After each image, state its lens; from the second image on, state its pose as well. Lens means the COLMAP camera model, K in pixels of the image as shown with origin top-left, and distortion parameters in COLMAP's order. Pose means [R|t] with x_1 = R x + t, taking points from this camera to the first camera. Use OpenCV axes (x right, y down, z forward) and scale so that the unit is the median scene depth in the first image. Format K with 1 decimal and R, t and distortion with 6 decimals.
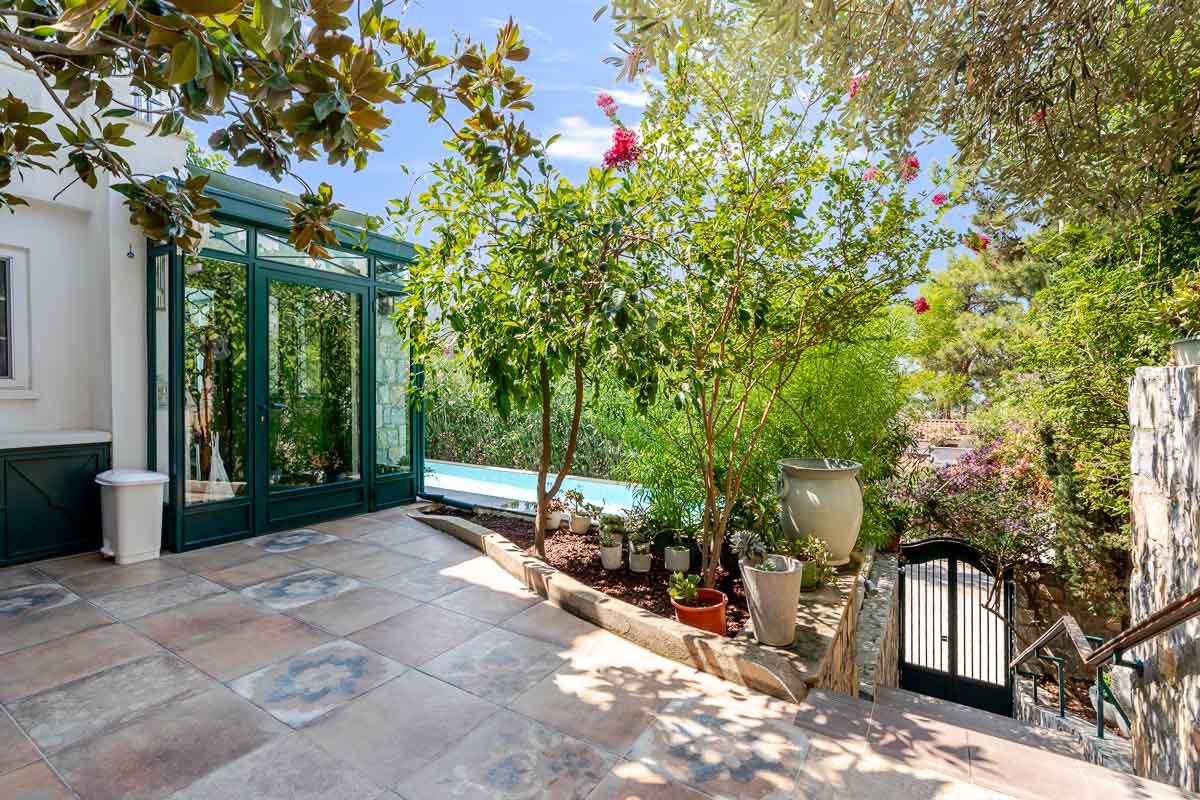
lens RADIAL K [[551.8, 0, 596.2], [0, 551.8, 391.4], [0, 0, 1]] dist [0.000868, 0.001114]
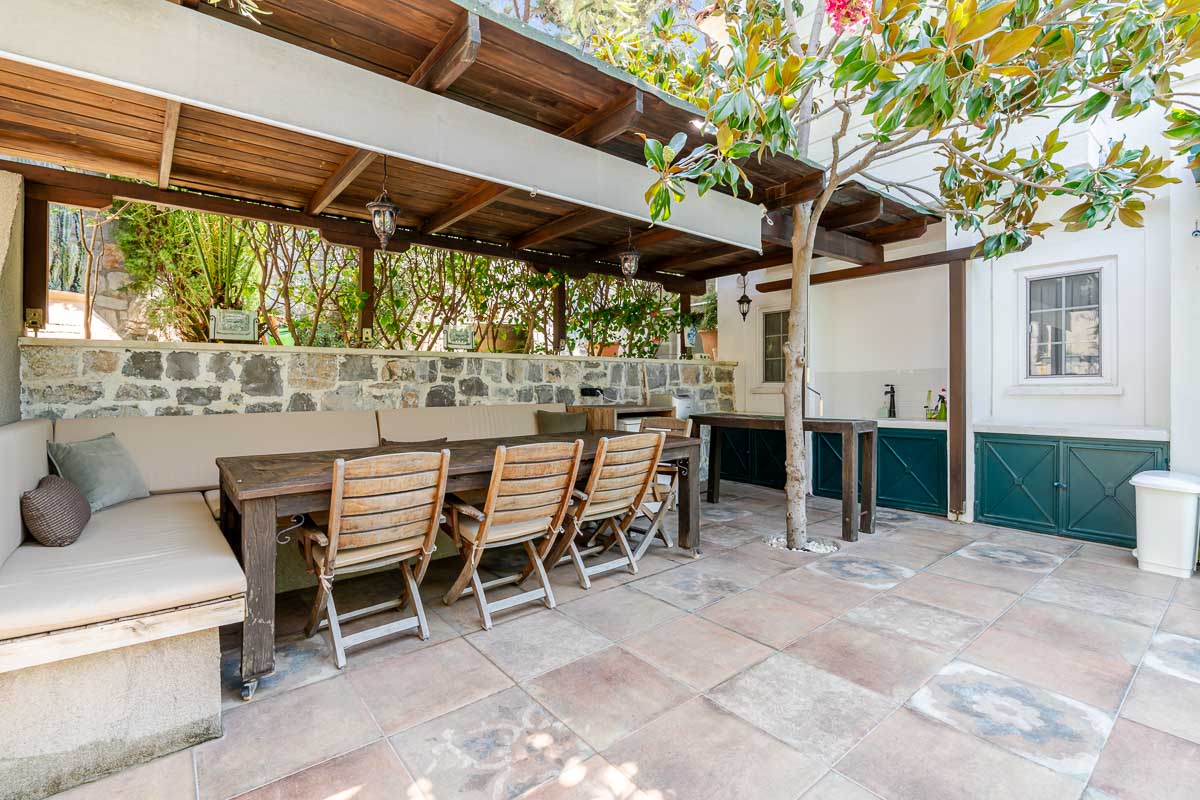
lens RADIAL K [[551.8, 0, 596.2], [0, 551.8, 391.4], [0, 0, 1]] dist [0.000868, 0.001114]
pose [[-0.337993, 0.001911, -0.941147, 0.398178], [-0.003096, 0.999990, 0.003142, 0.009191], [0.941144, 0.003976, -0.337984, 0.499370]]
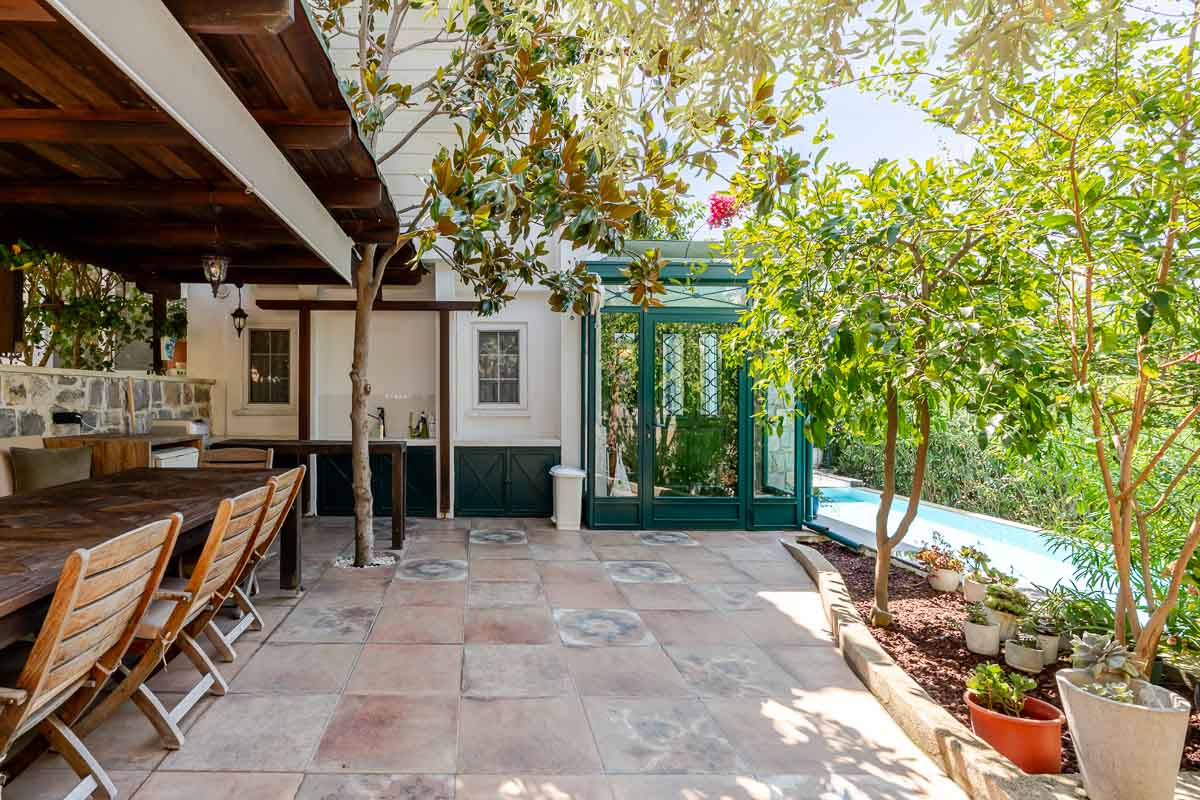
lens RADIAL K [[592.3, 0, 489.8], [0, 592.3, 396.8], [0, 0, 1]] dist [-0.004889, 0.000198]
pose [[0.542924, -0.008359, -0.839740, 0.429424], [-0.008124, 0.999851, -0.015205, -0.018728], [0.839742, 0.015077, 0.542775, -0.024413]]
